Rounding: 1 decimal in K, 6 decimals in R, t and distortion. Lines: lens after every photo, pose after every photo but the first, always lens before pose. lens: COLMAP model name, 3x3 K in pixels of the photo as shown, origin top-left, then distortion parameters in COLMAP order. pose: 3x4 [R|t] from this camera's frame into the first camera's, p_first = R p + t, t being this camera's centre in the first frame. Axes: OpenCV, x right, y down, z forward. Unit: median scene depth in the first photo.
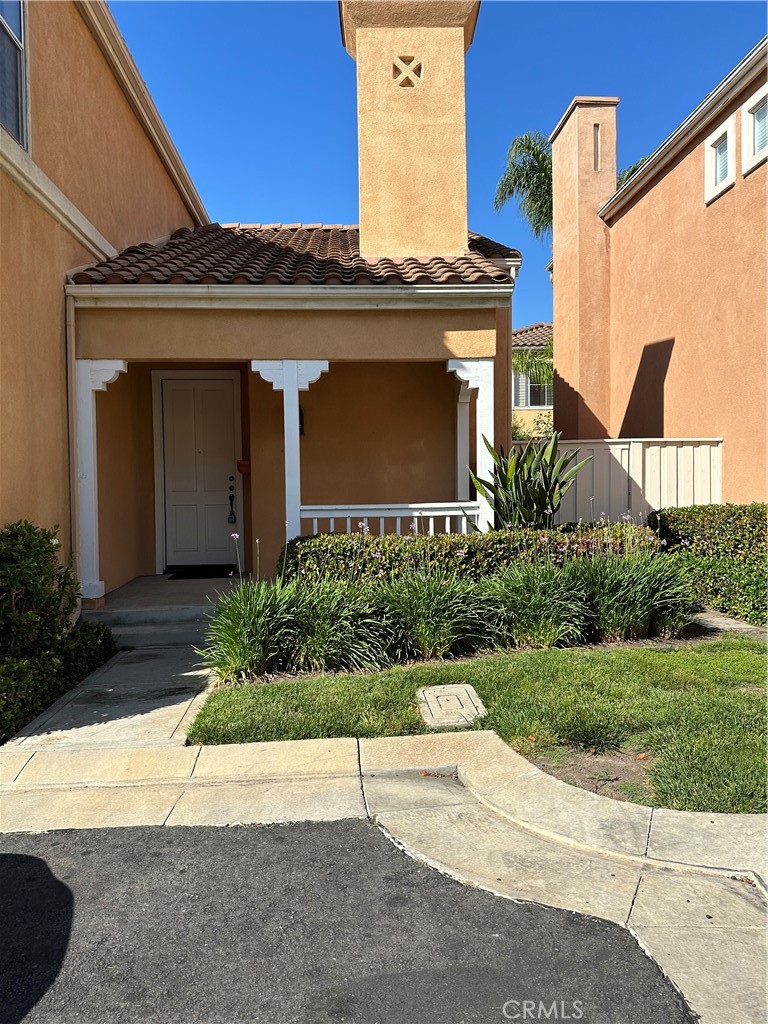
lens RADIAL K [[717.5, 0, 368.8], [0, 717.5, 515.0], [0, 0, 1]] dist [0.123871, -0.145012]
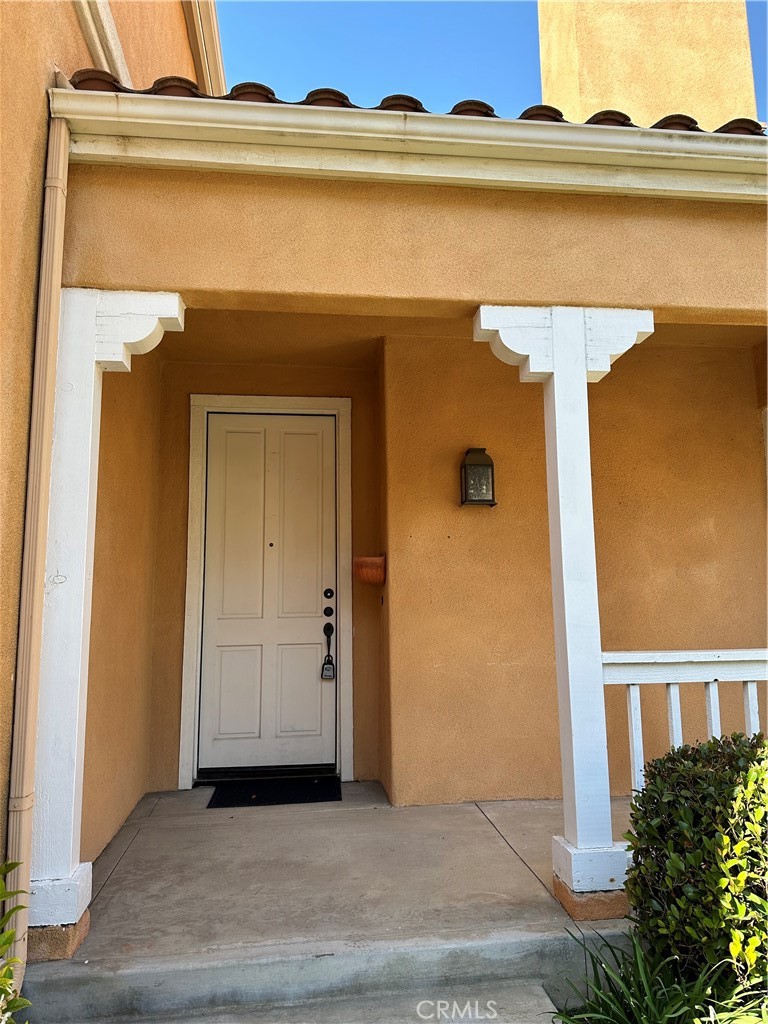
lens RADIAL K [[717.5, 0, 368.8], [0, 717.5, 515.0], [0, 0, 1]] dist [0.123871, -0.145012]
pose [[0.998162, 0.002698, 0.060539, -0.252137], [0.007833, 0.984886, -0.173029, -0.020242], [-0.060091, 0.173185, 0.983054, 0.605889]]
